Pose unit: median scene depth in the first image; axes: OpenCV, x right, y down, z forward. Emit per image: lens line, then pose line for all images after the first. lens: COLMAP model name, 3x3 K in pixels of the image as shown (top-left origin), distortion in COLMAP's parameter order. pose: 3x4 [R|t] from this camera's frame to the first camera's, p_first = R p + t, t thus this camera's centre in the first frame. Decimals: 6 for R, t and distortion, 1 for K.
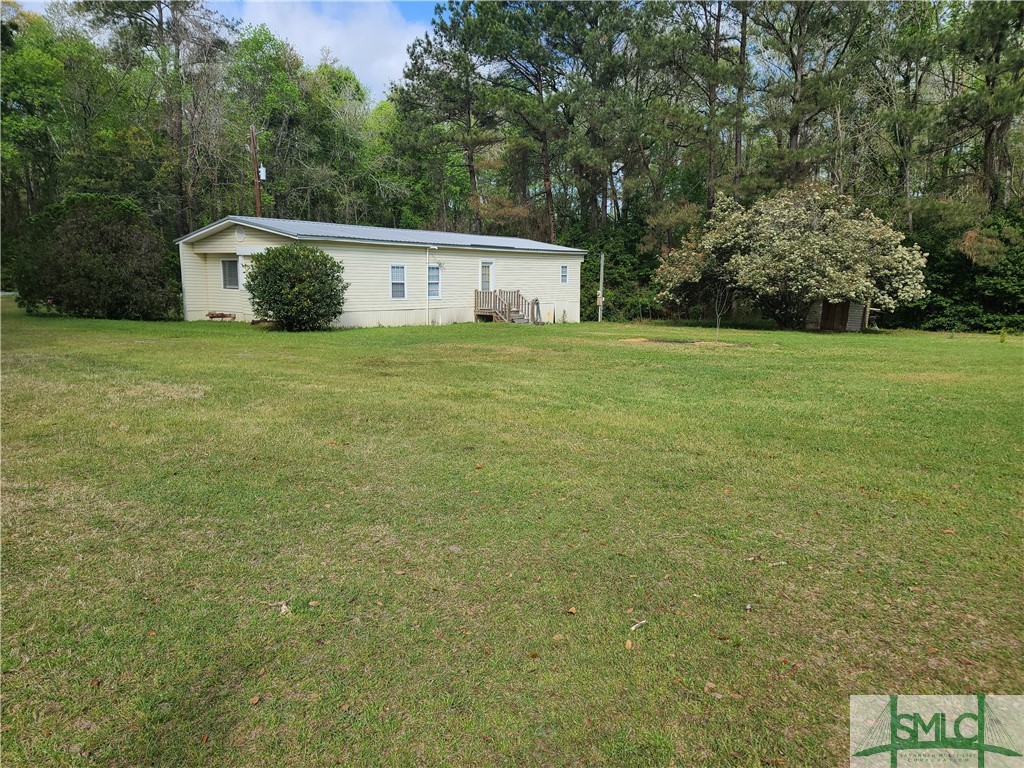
lens RADIAL K [[750.5, 0, 512.4], [0, 750.5, 390.8], [0, 0, 1]] dist [0.065404, -0.056804]
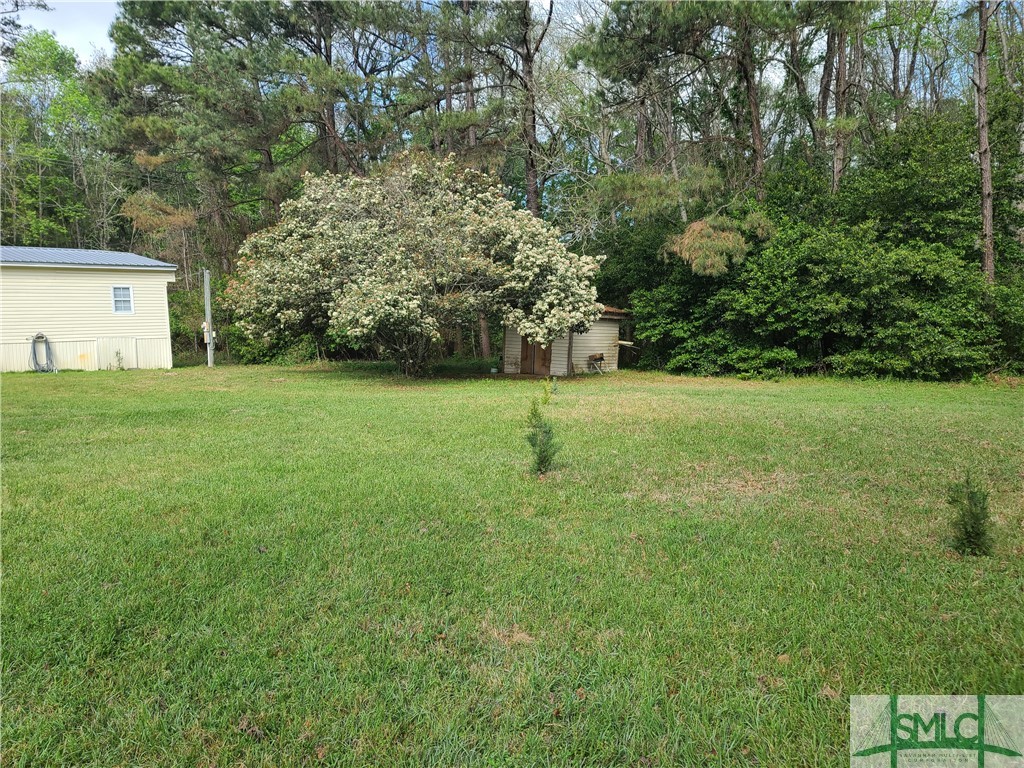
lens RADIAL K [[750.5, 0, 513.5], [0, 750.5, 385.7], [0, 0, 1]] dist [0.065404, -0.056804]
pose [[0.993624, -0.011150, -0.112196, 0.489504], [0.005095, 0.998522, -0.054113, -0.034320], [0.112634, 0.053196, 0.992212, 0.335964]]
